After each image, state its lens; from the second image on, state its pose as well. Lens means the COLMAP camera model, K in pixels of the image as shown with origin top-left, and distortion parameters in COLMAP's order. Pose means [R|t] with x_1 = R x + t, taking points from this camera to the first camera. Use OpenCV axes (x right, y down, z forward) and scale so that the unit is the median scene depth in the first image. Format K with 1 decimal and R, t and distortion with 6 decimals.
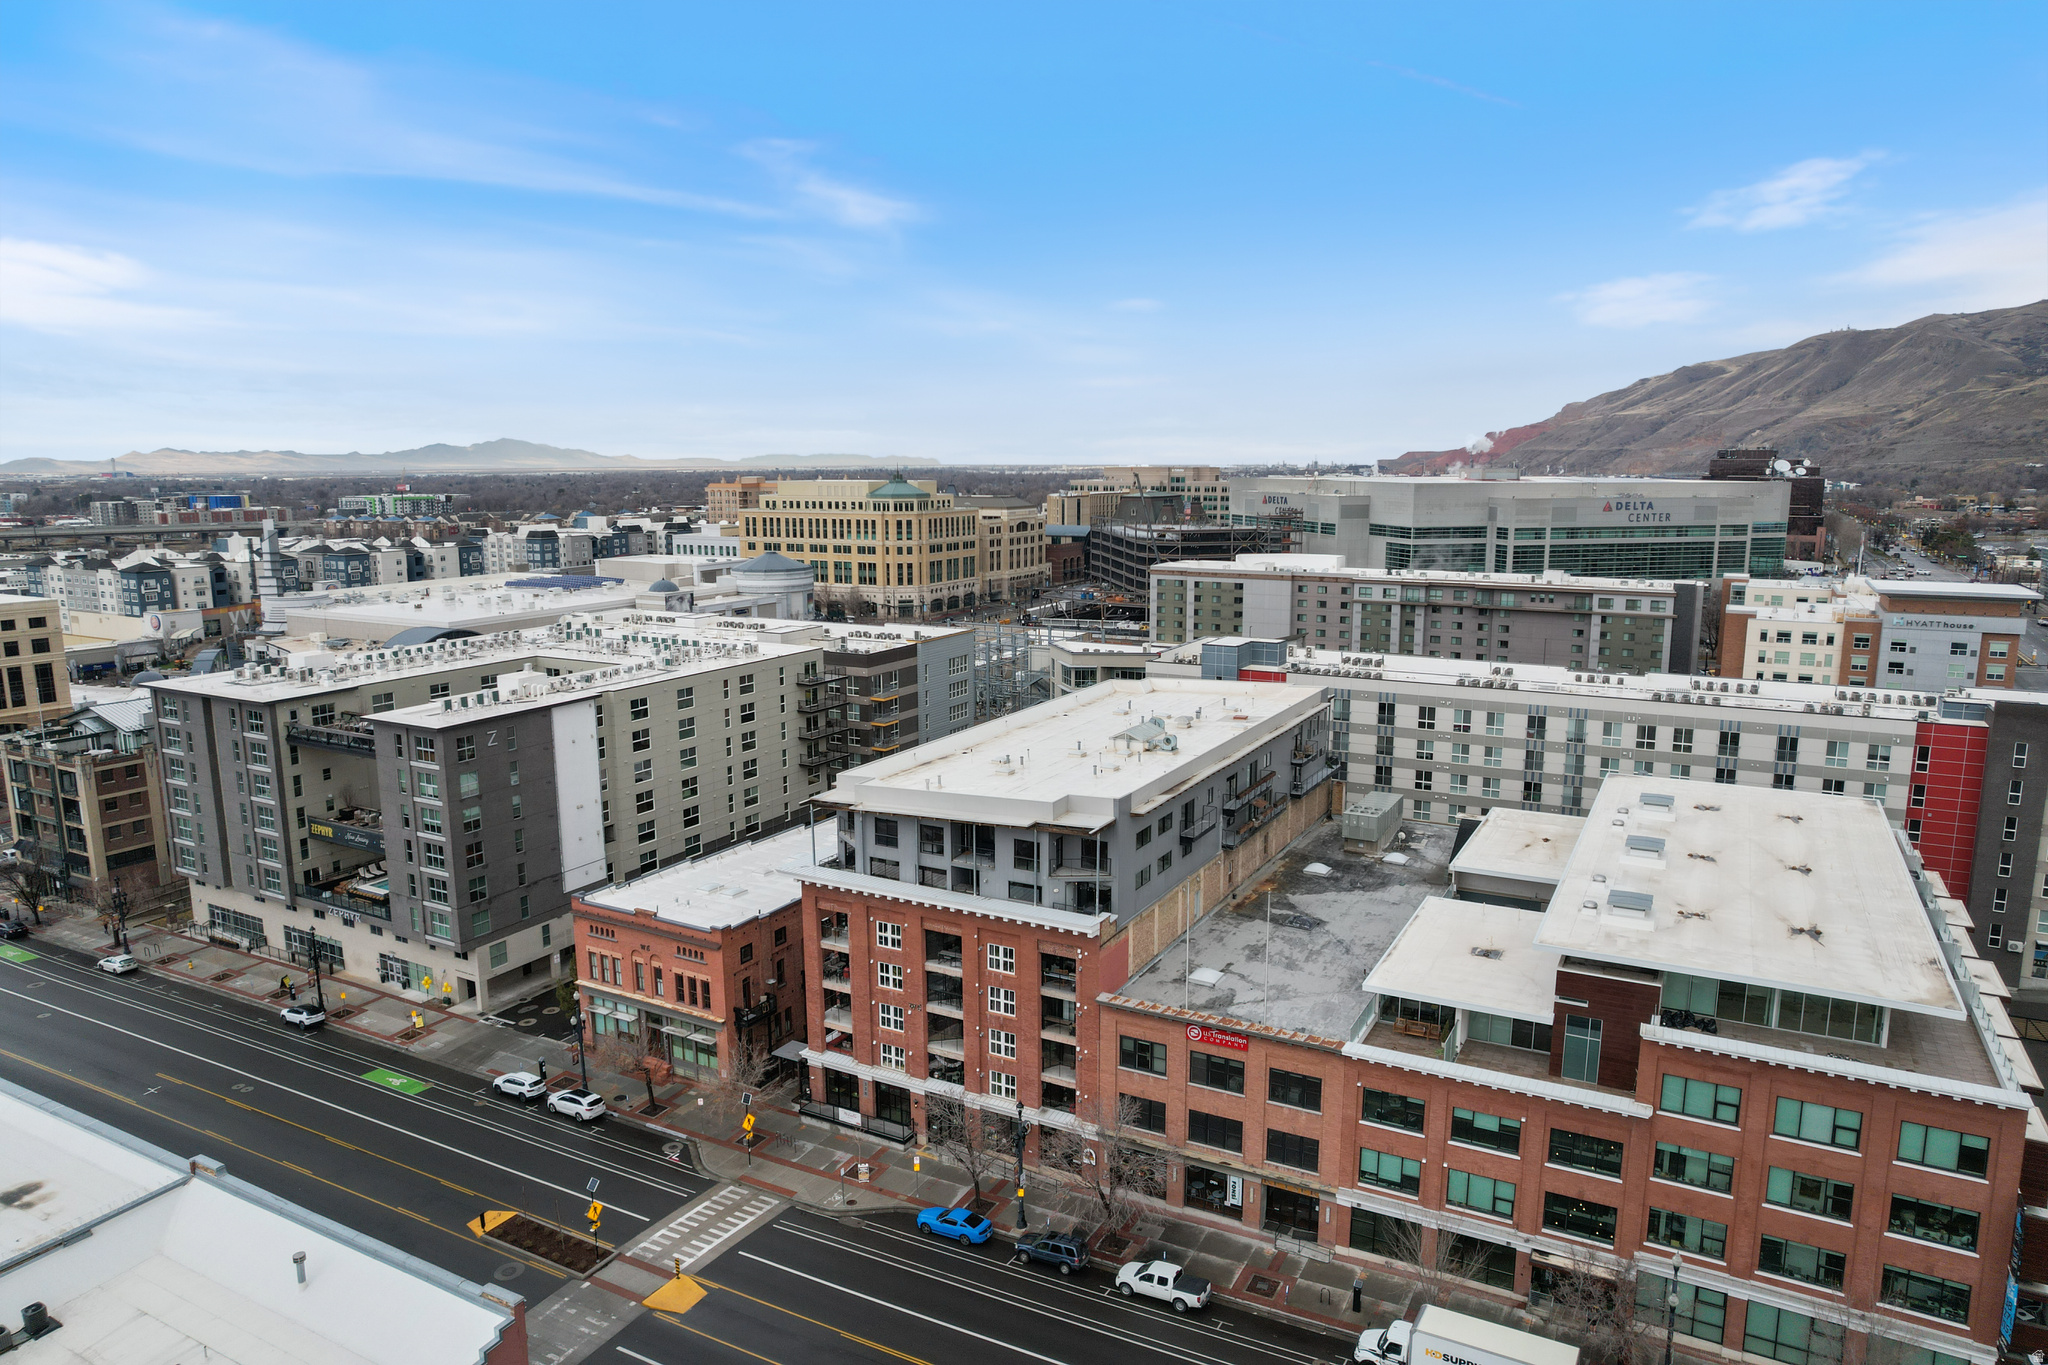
lens RADIAL K [[1308.5, 0, 1026.7], [0, 1308.5, 687.1], [0, 0, 1]] dist [-0.011601, 0.003616]
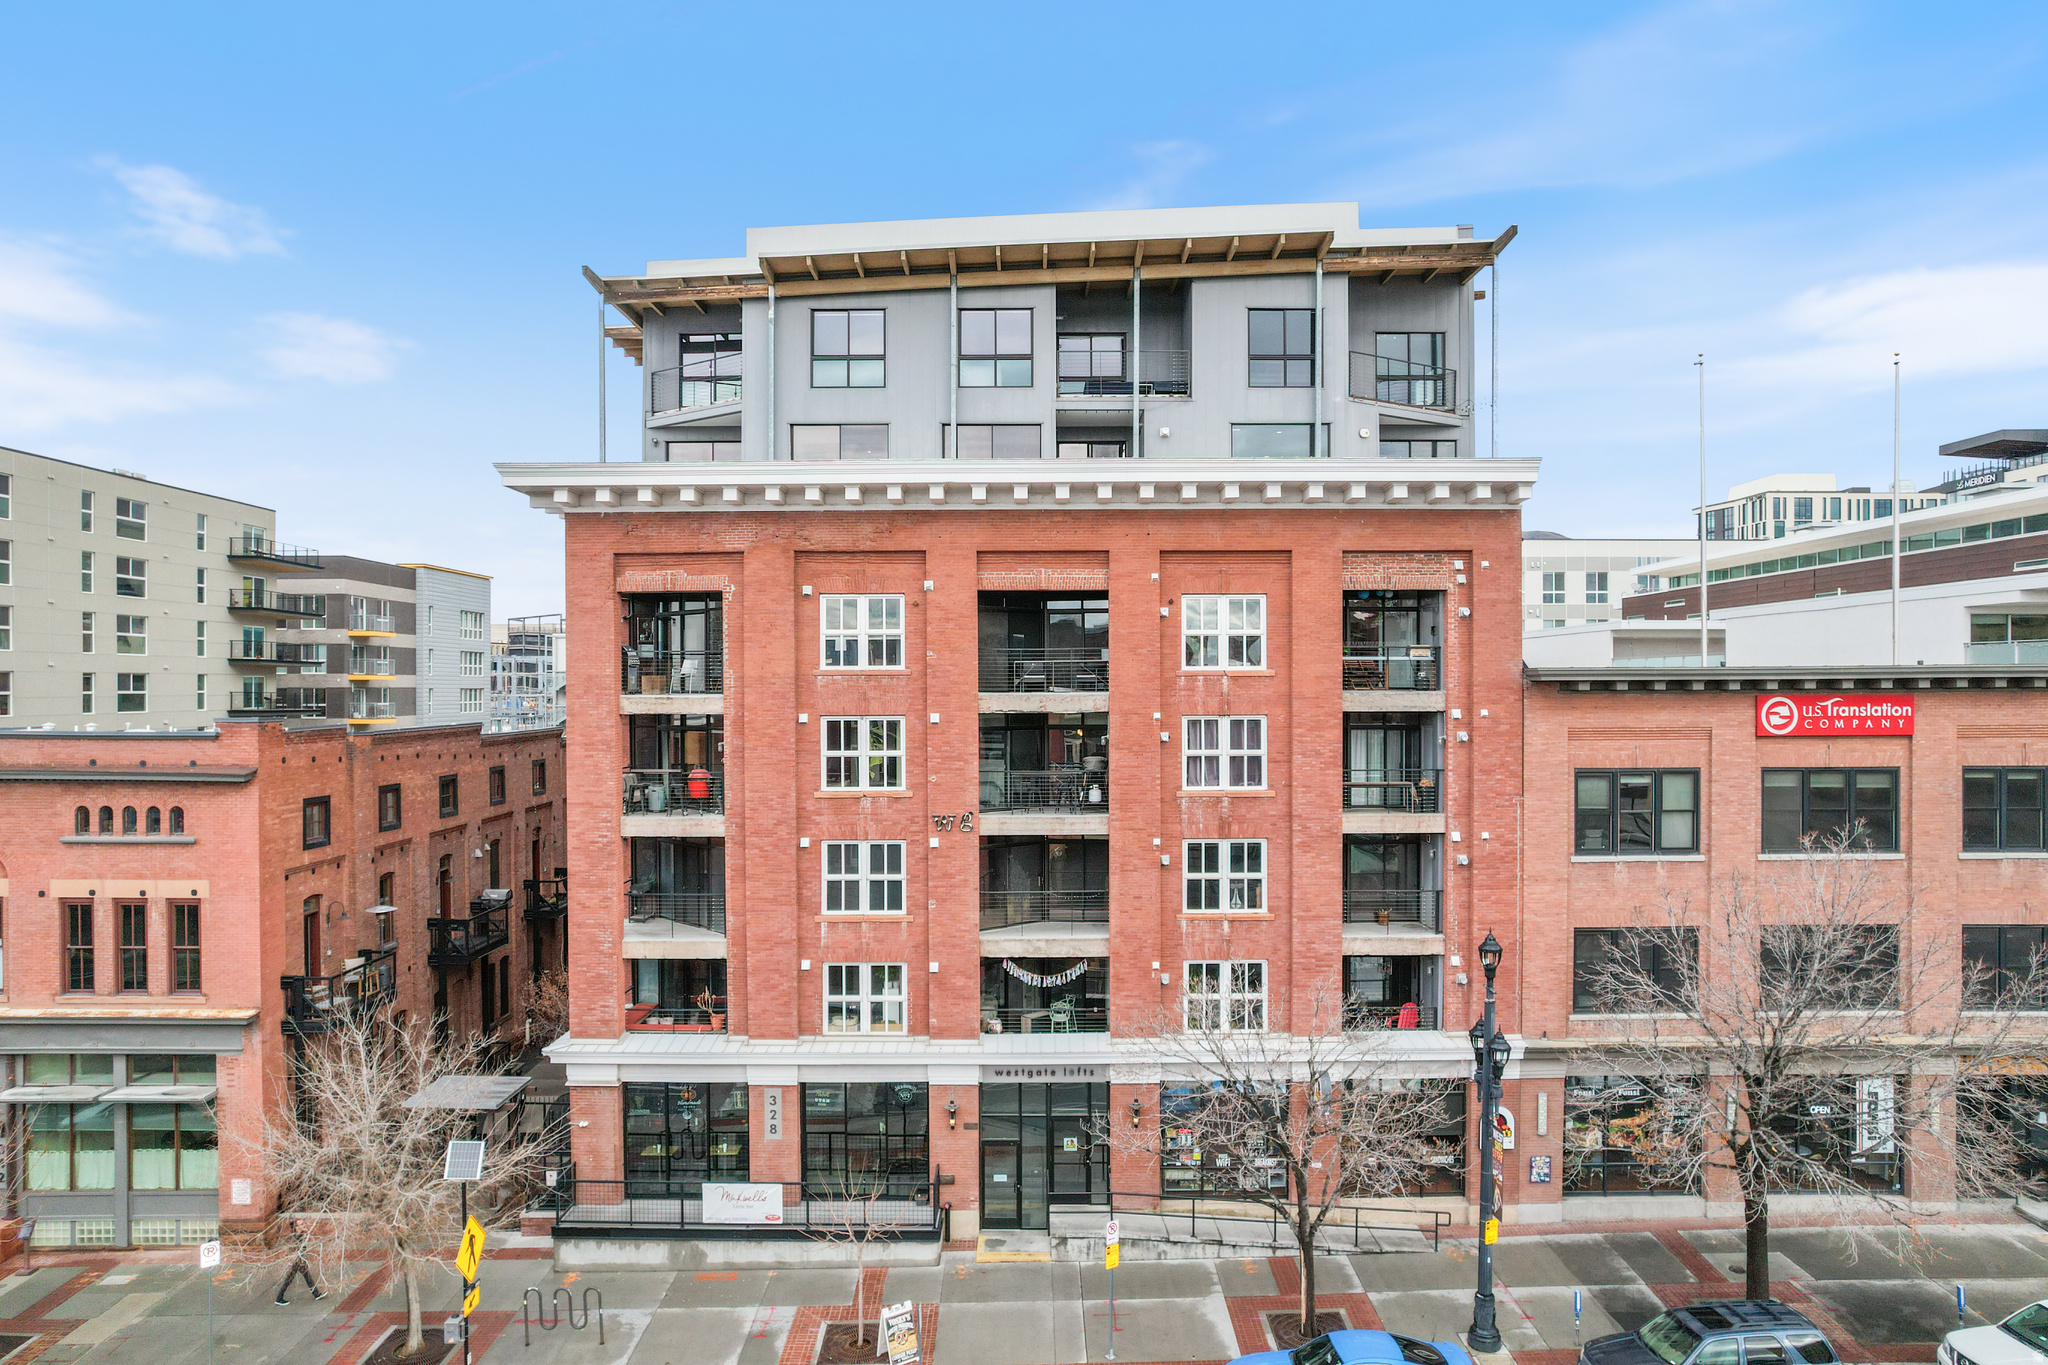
lens RADIAL K [[1308.5, 0, 1019.9], [0, 1308.5, 682.7], [0, 0, 1]] dist [-0.011601, 0.003616]
pose [[0.882410, 0.001295, 0.470480, -0.216193], [0.082841, 0.983945, -0.158081, 0.241684], [-0.463131, 0.178468, 0.868135, 0.614819]]
